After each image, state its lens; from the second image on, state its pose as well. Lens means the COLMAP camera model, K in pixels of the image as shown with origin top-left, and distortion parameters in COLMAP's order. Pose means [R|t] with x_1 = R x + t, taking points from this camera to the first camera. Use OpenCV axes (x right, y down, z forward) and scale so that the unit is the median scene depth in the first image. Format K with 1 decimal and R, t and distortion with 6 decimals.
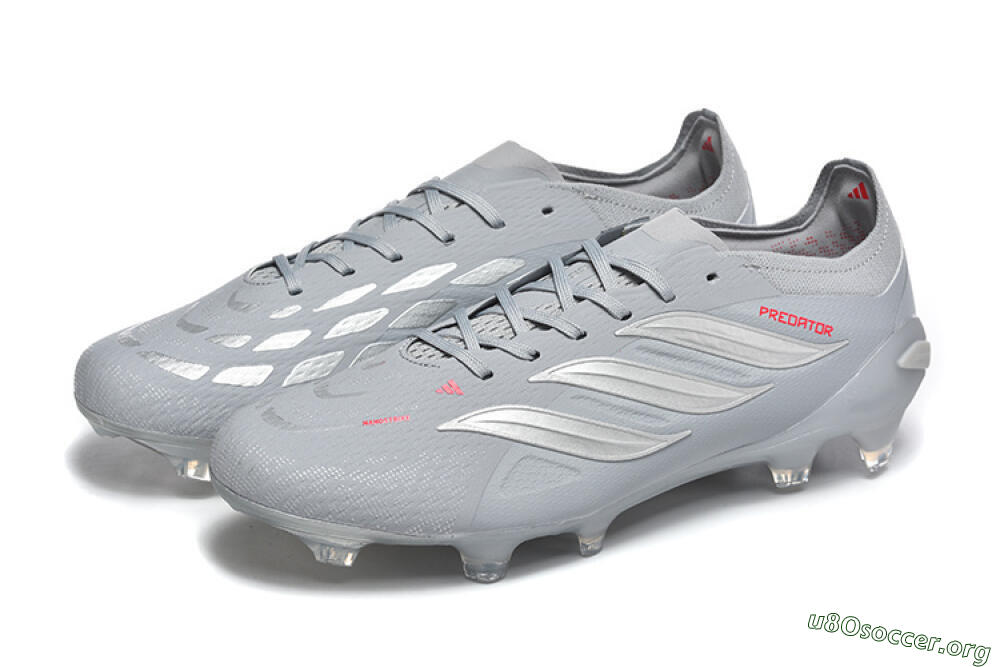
lens RADIAL K [[3120.7, 0, 500.0], [0, 3120.7, 333.5], [0, 0, 1]] dist [-0.490020, -0.806560]
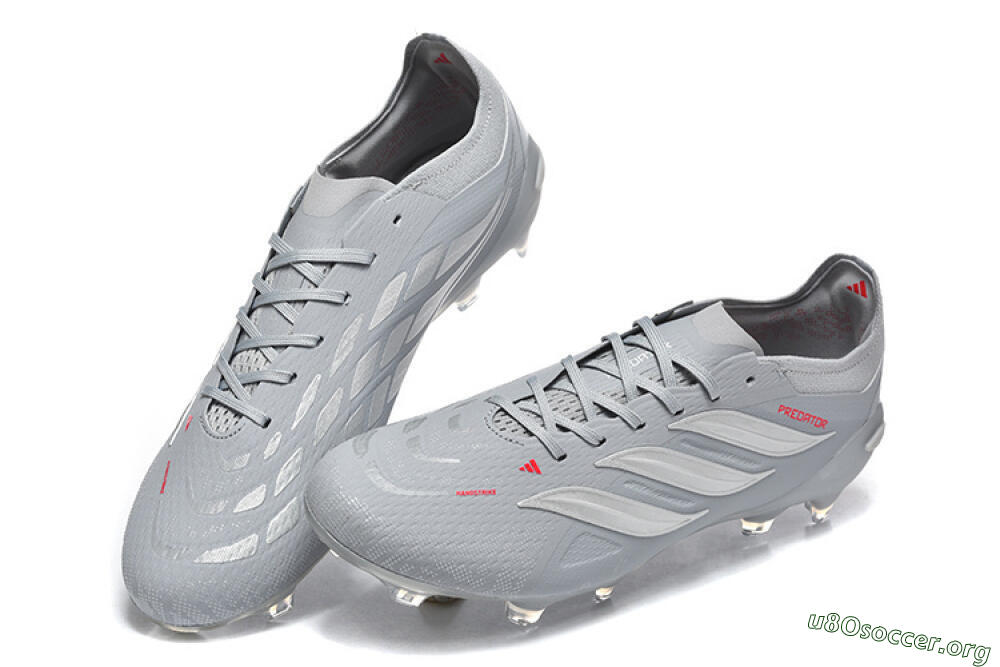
lens RADIAL K [[3120.7, 0, 500.0], [0, 3120.7, 333.5], [0, 0, 1]] dist [-0.490020, -0.806560]
pose [[0.958418, 0.140844, 0.248191, -0.306638], [-0.196428, 0.956490, 0.215737, -0.264086], [-0.207007, -0.255518, 0.944383, -0.049817]]
